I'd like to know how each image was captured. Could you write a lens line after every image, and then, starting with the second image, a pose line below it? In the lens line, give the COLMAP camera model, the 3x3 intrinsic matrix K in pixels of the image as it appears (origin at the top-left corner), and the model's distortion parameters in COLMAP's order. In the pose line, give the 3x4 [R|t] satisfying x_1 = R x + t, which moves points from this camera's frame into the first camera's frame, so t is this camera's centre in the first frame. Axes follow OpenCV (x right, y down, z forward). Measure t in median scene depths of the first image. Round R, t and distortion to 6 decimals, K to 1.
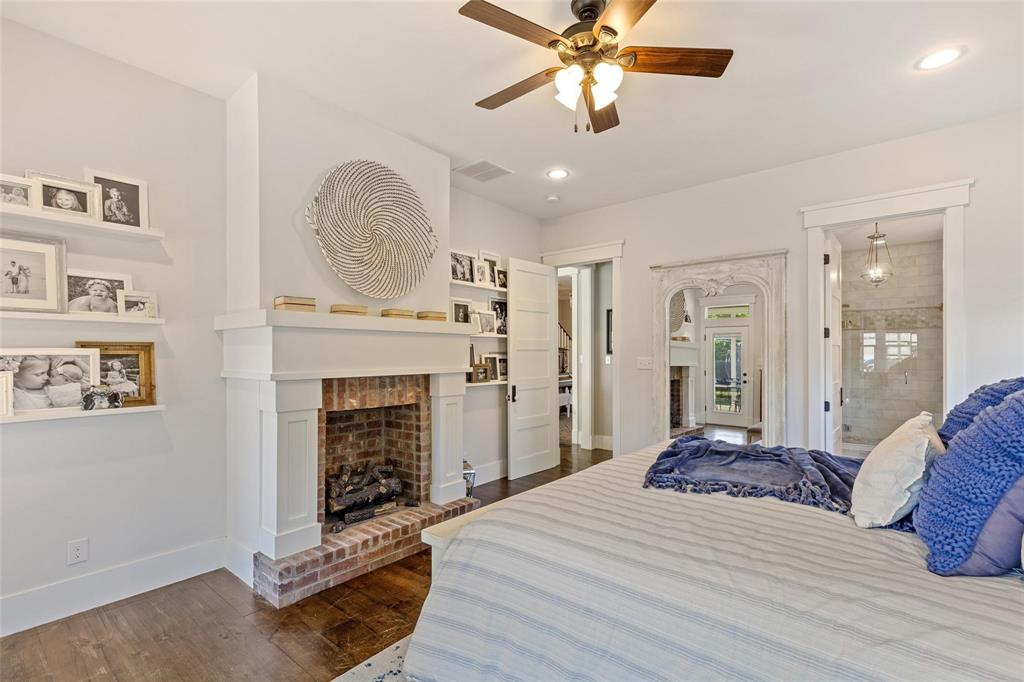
lens RADIAL K [[468.4, 0, 511.8], [0, 468.4, 353.8], [0, 0, 1]] dist [-0.000262, -0.000035]
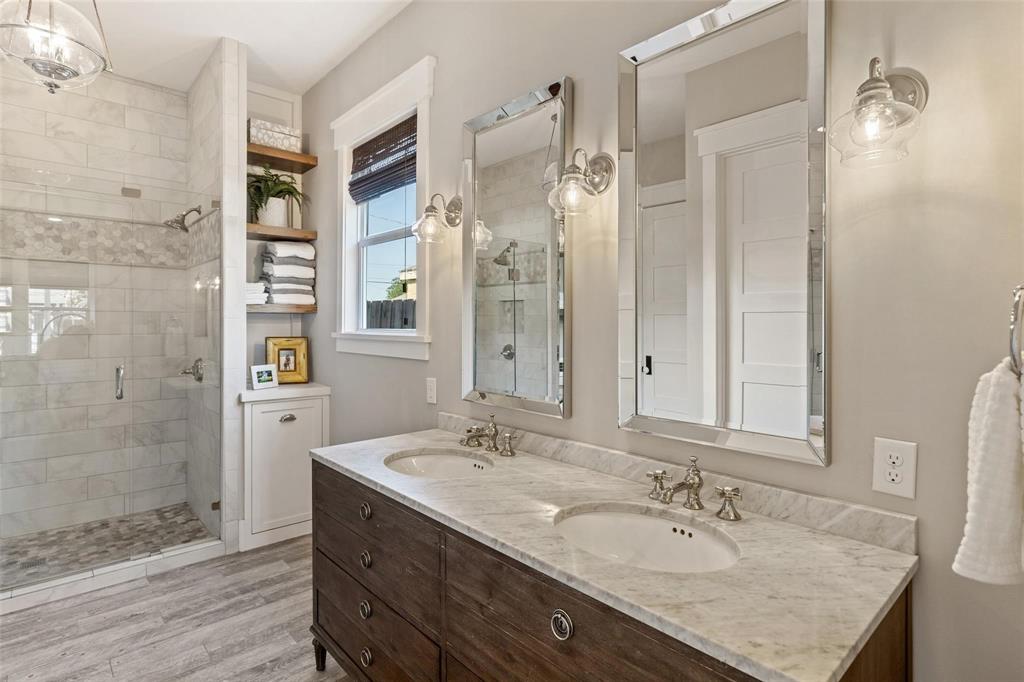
lens RADIAL K [[521.9, 0, 510.0], [0, 521.9, 325.6], [0, 0, 1]] dist [-0.002617, 0.000986]
pose [[0.140882, -0.002764, 0.990023, 0.402380], [-0.000871, 0.999995, 0.002916, 0.001678], [-0.990026, -0.001273, 0.140878, 0.542495]]
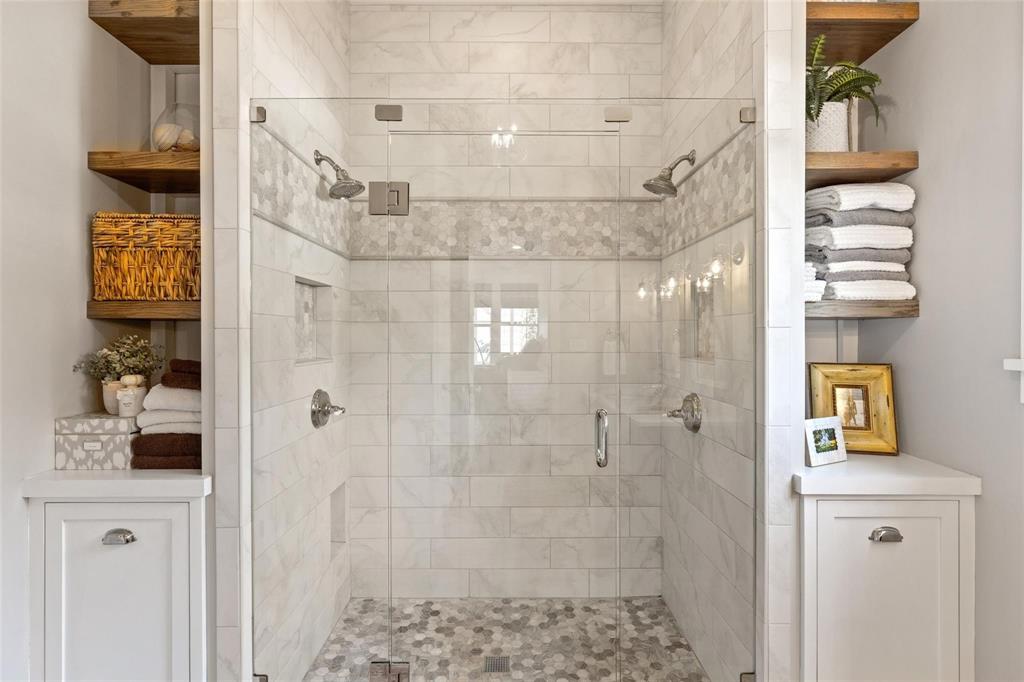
lens RADIAL K [[523.0, 0, 512.0], [0, 523.0, 341.0], [0, 0, 1]] dist [-0.000366, -0.000022]
pose [[0.761027, -0.005811, 0.648694, 0.559752], [0.001409, 0.999972, 0.007306, 0.000784], [-0.648719, -0.004646, 0.761014, 0.728332]]
